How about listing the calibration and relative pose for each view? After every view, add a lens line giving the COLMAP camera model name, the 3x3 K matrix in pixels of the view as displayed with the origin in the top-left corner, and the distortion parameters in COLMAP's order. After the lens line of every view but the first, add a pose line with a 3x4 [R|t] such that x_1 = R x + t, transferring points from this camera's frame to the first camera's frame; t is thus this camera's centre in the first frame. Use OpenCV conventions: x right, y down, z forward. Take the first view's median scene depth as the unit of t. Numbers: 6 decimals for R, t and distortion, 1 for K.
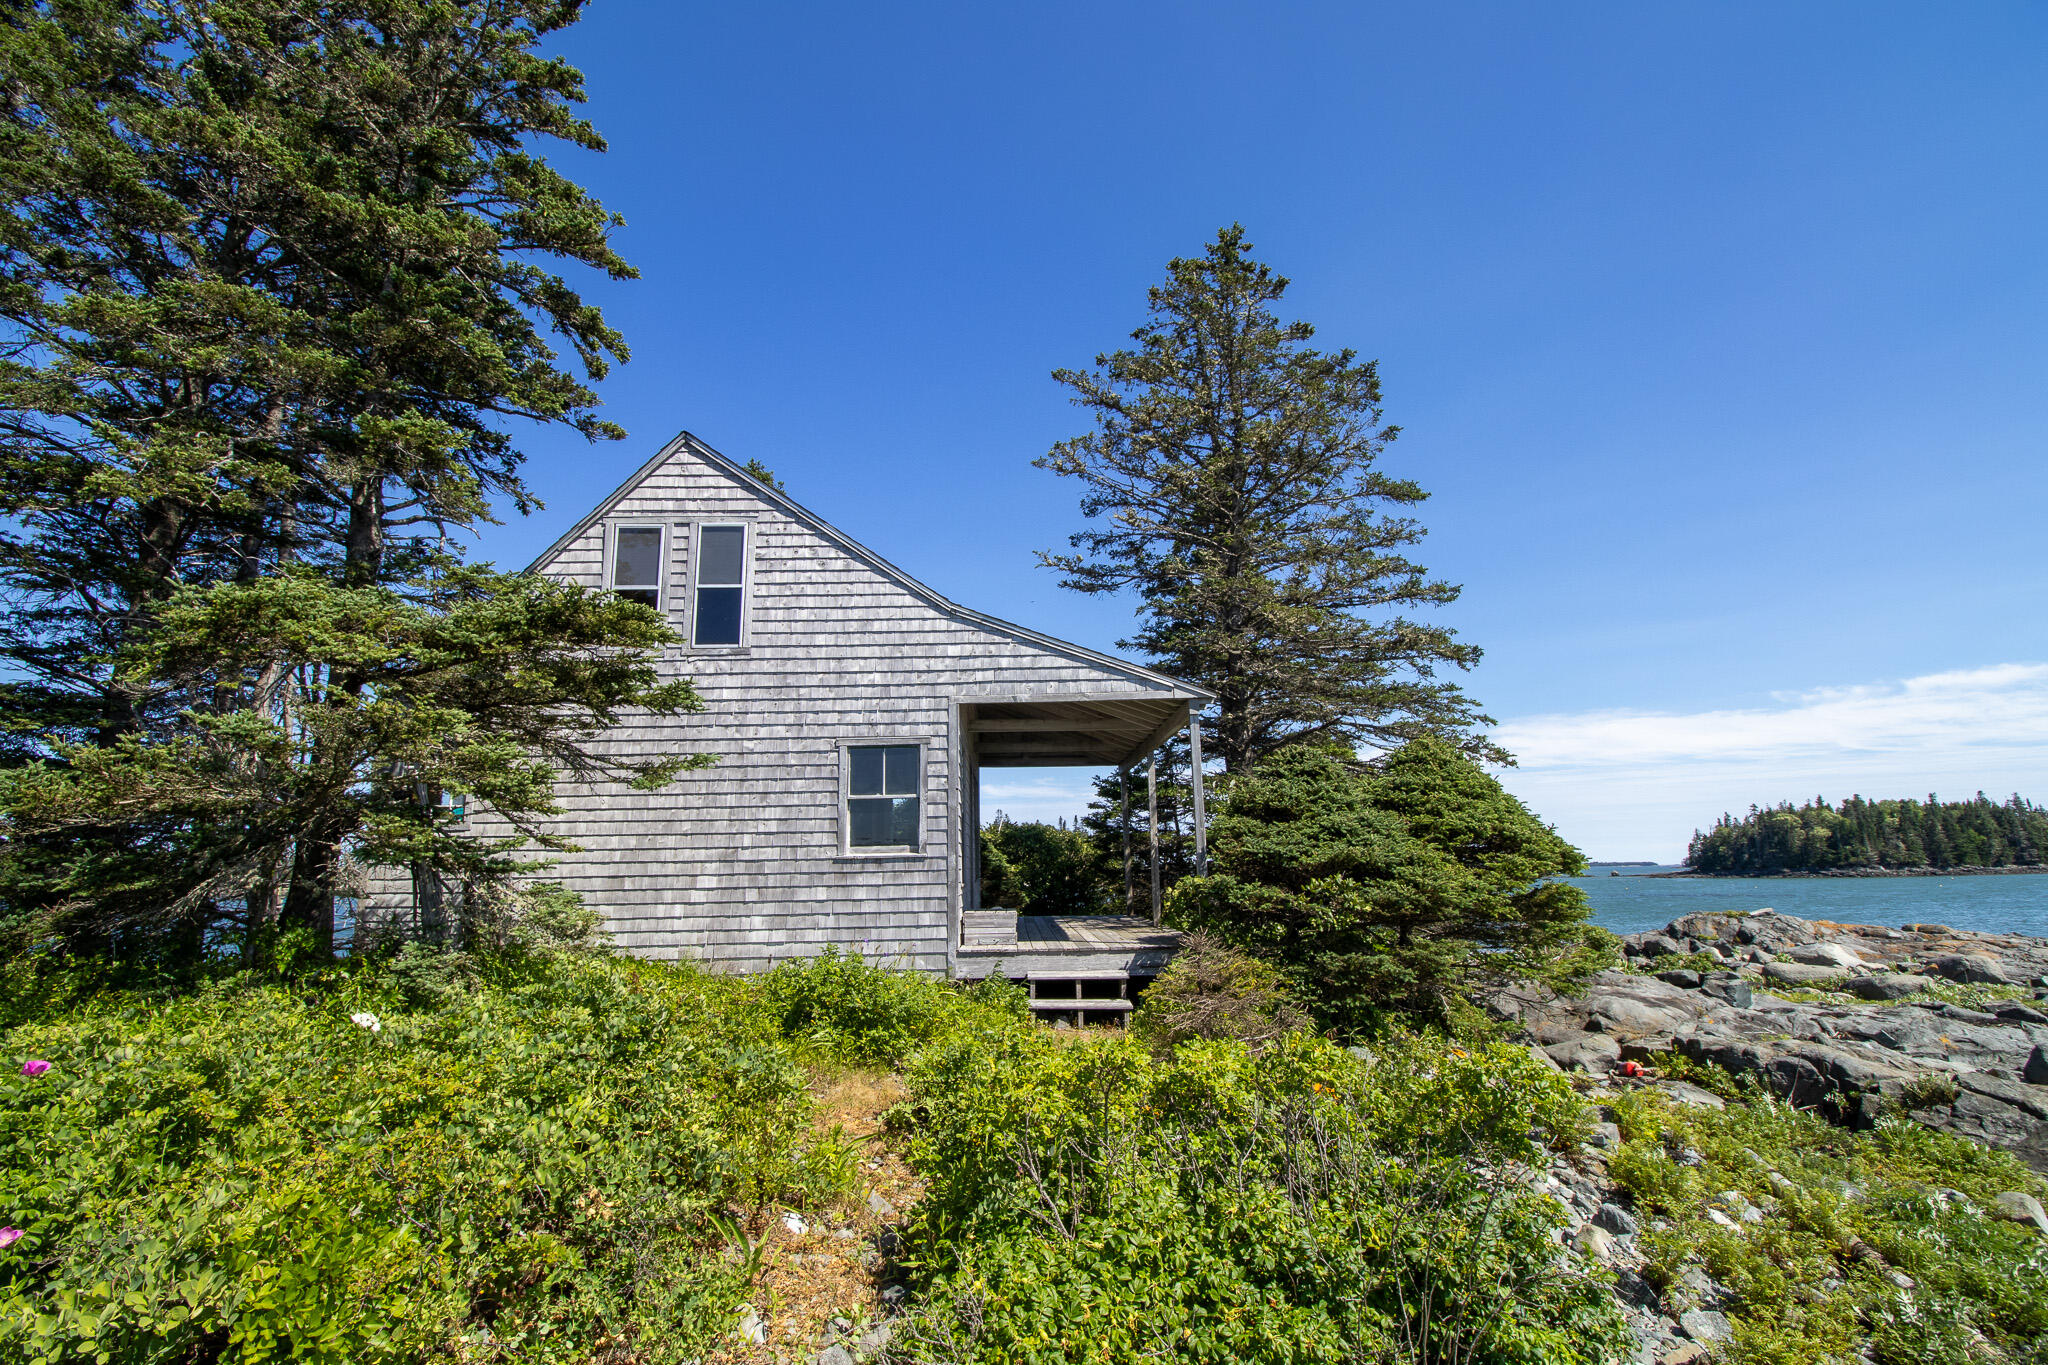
lens RADIAL K [[943.2, 0, 1033.3], [0, 943.2, 672.3], [0, 0, 1]] dist [0.000195, -0.012885]
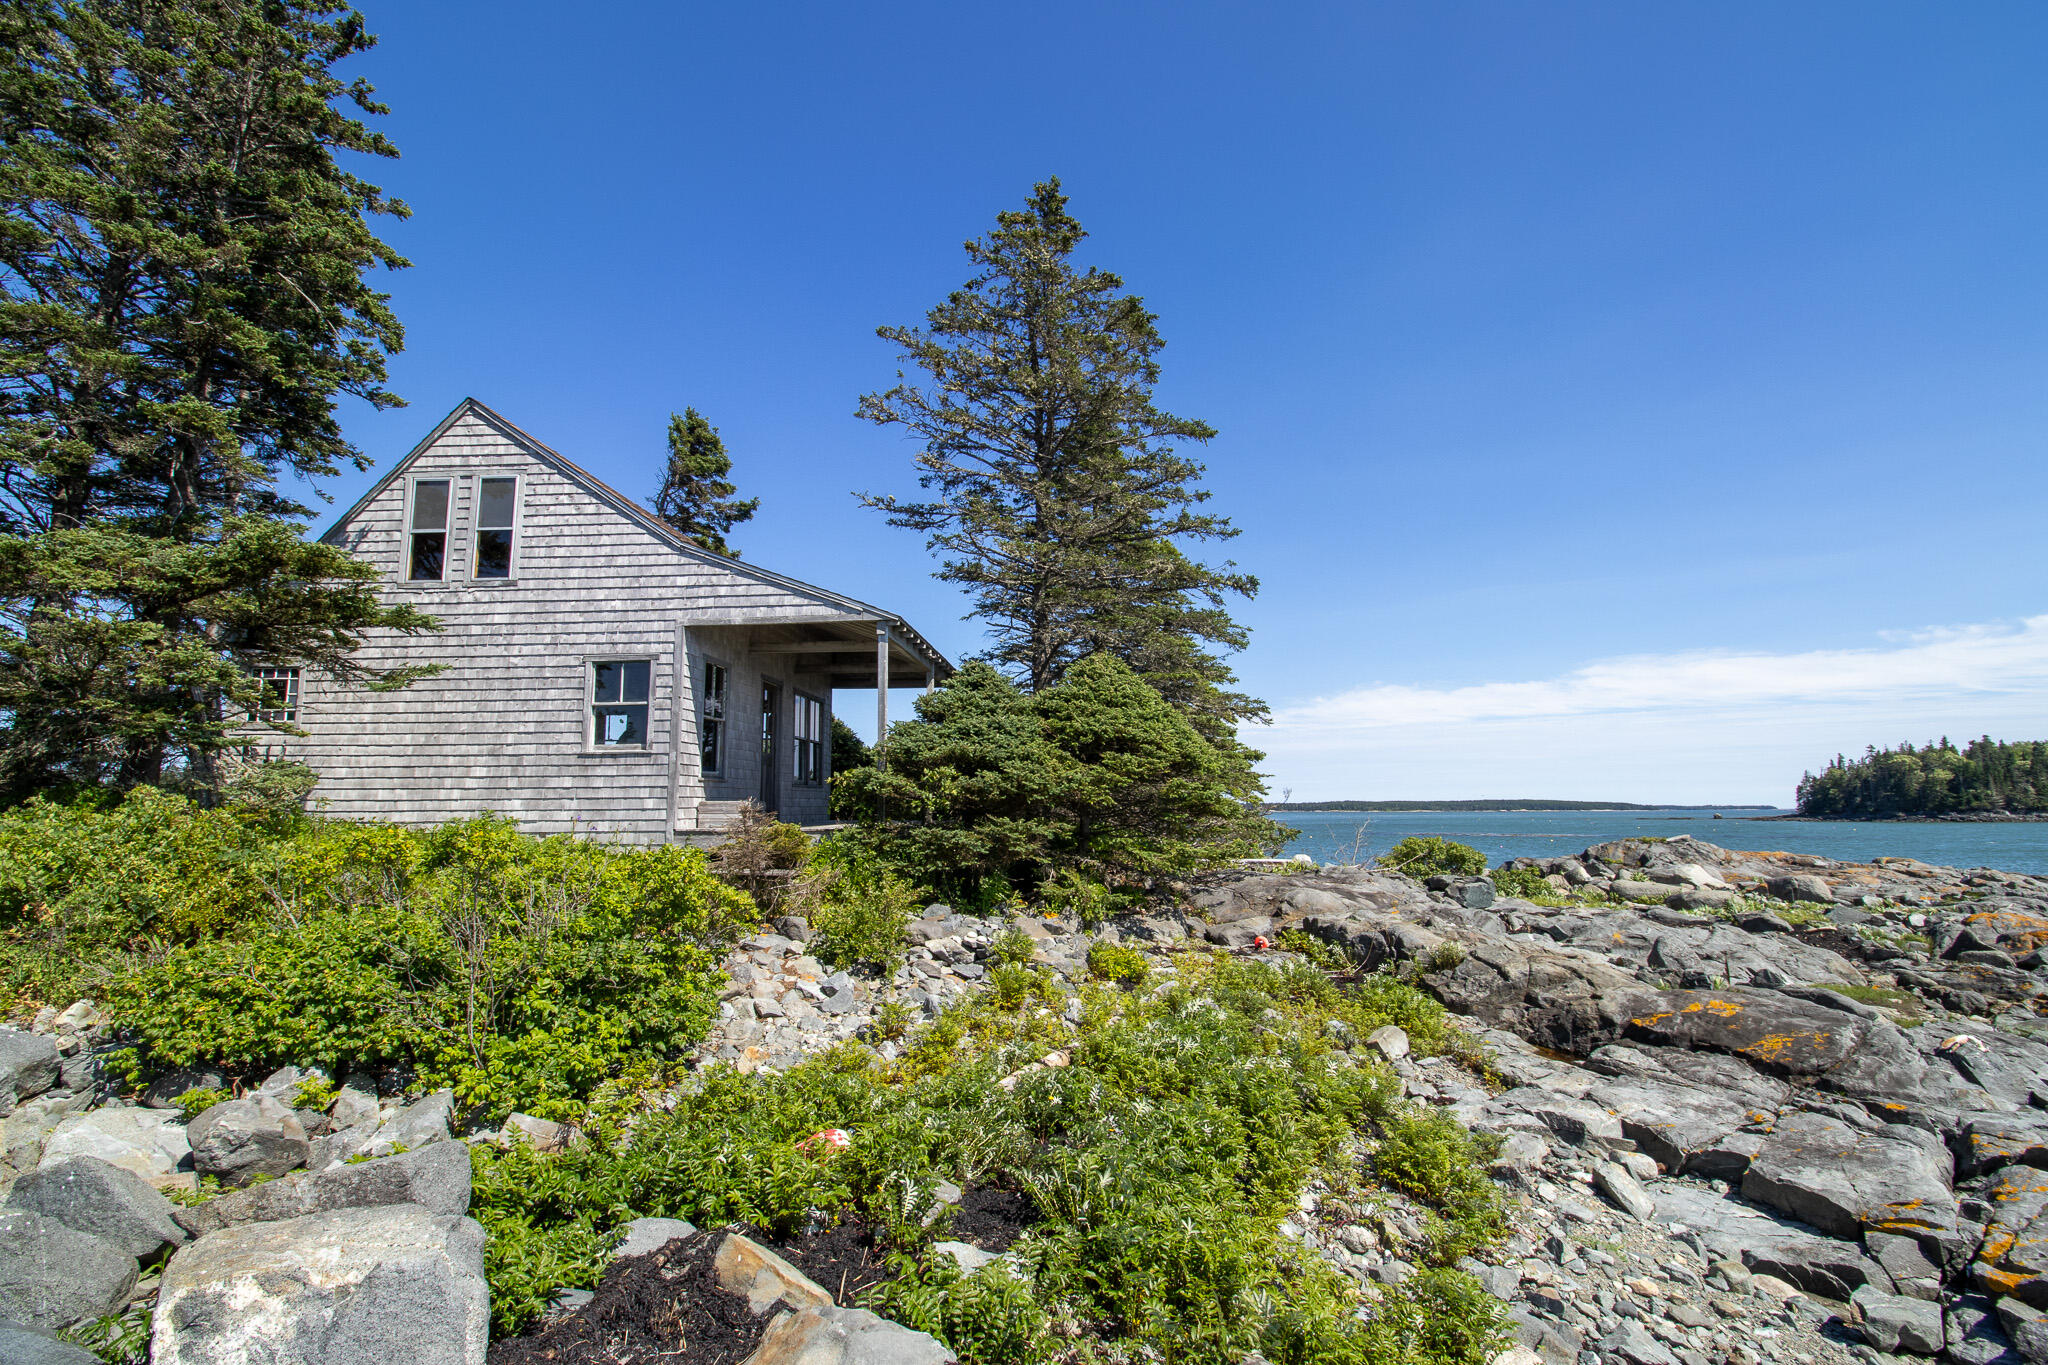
lens RADIAL K [[936.0, 0, 1023.7], [0, 936.0, 668.2], [0, 0, 1]] dist [-0.000066, -0.014222]
pose [[0.996773, -0.000233, -0.080274, 0.436993], [0.005152, 0.998120, 0.061068, 0.016520], [0.080108, -0.061284, 0.994900, -0.137724]]
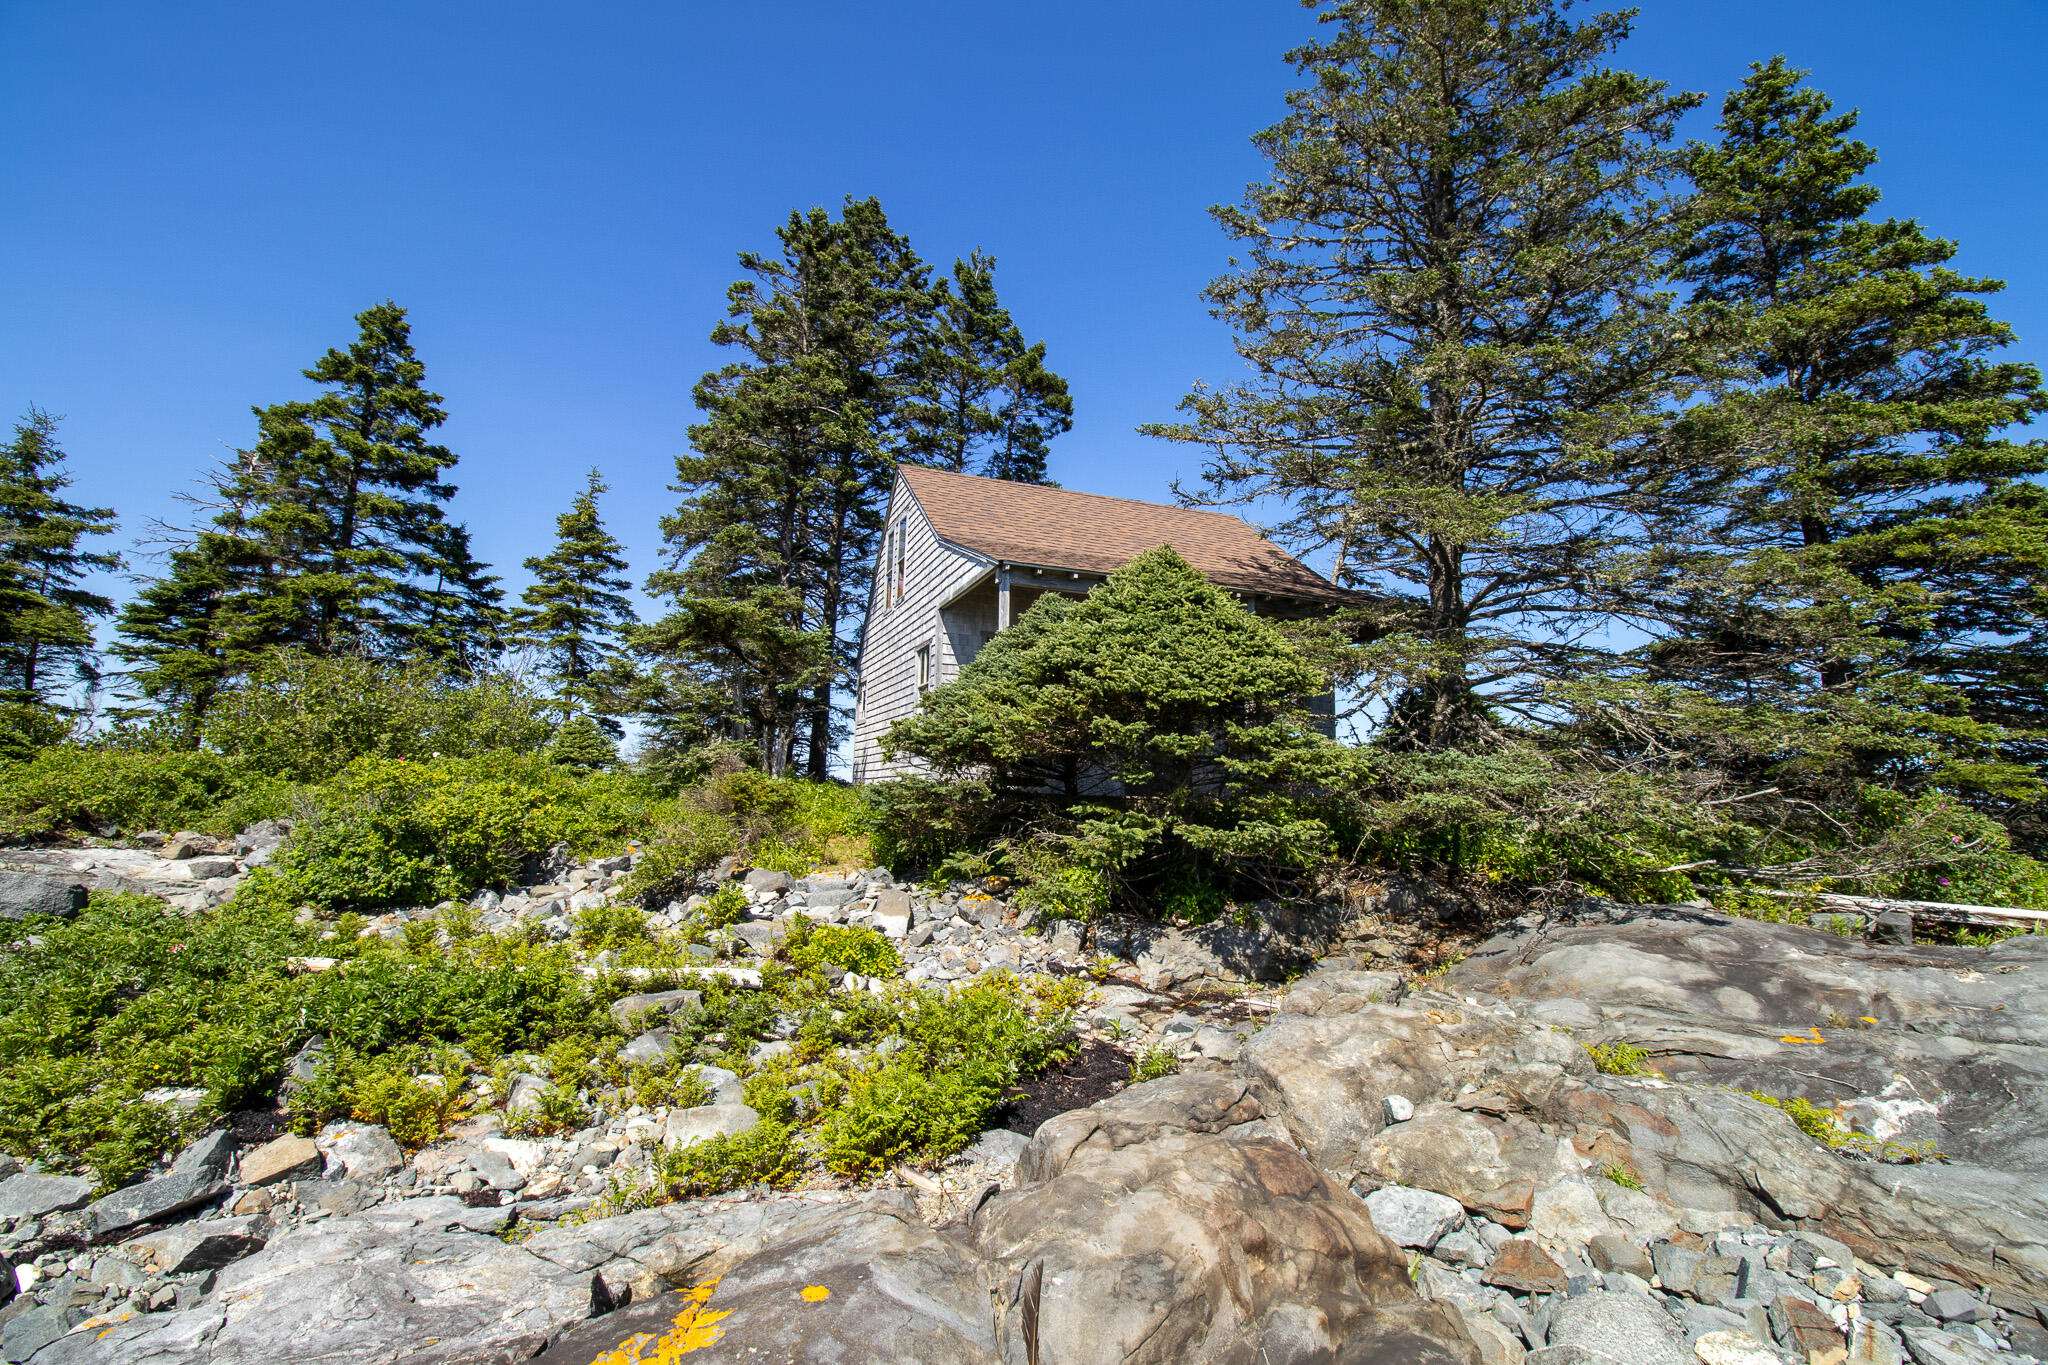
lens RADIAL K [[943.2, 0, 1033.3], [0, 943.2, 672.3], [0, 0, 1]] dist [0.000195, -0.012885]
pose [[0.341218, -0.101328, -0.934507, 1.175955], [0.158180, 0.986185, -0.049175, 0.203372], [0.926579, -0.131041, 0.352532, 0.641709]]
